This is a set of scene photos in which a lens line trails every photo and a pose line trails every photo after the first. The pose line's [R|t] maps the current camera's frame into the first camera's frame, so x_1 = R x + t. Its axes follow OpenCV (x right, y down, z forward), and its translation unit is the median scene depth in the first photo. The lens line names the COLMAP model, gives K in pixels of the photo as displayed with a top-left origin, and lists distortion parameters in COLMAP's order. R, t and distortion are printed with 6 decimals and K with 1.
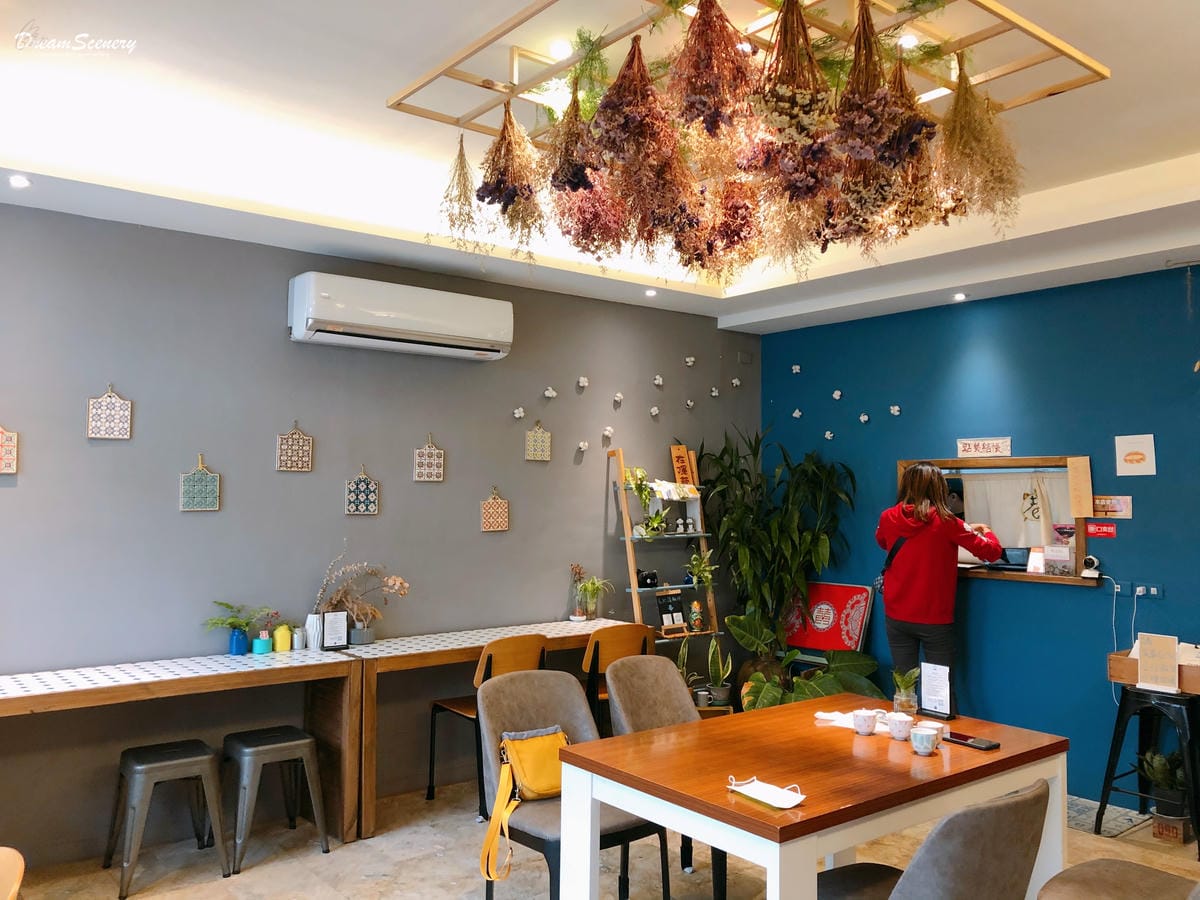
lens RADIAL K [[986.0, 0, 602.6], [0, 986.0, 454.7], [0, 0, 1]] dist [0.024613, -0.018876]
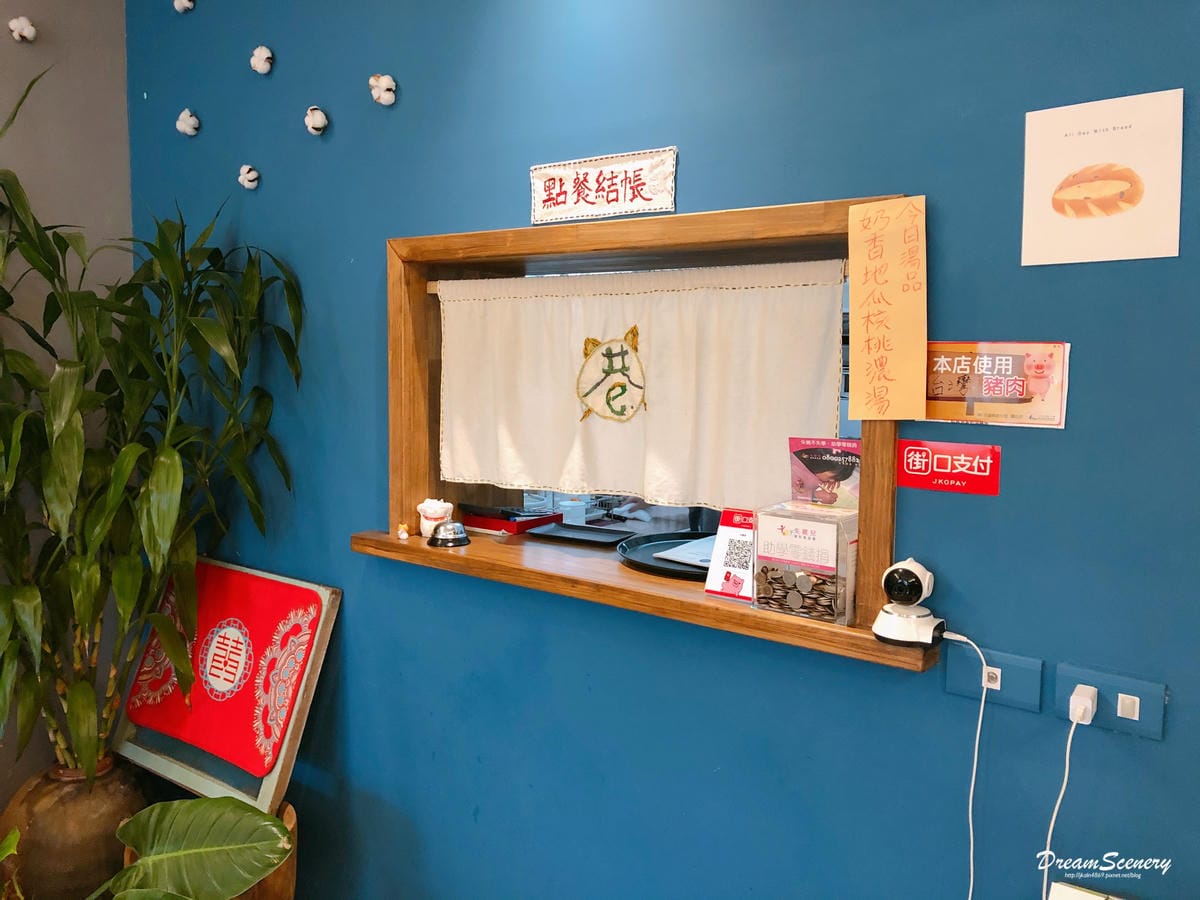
lens RADIAL K [[986.0, 0, 605.7], [0, 986.0, 442.6], [0, 0, 1]] dist [0.024613, -0.018876]
pose [[0.974523, -0.004773, 0.224236, 0.339006], [-0.023895, 0.991874, 0.124959, 0.036297], [-0.223010, -0.127134, 0.966490, 0.736079]]
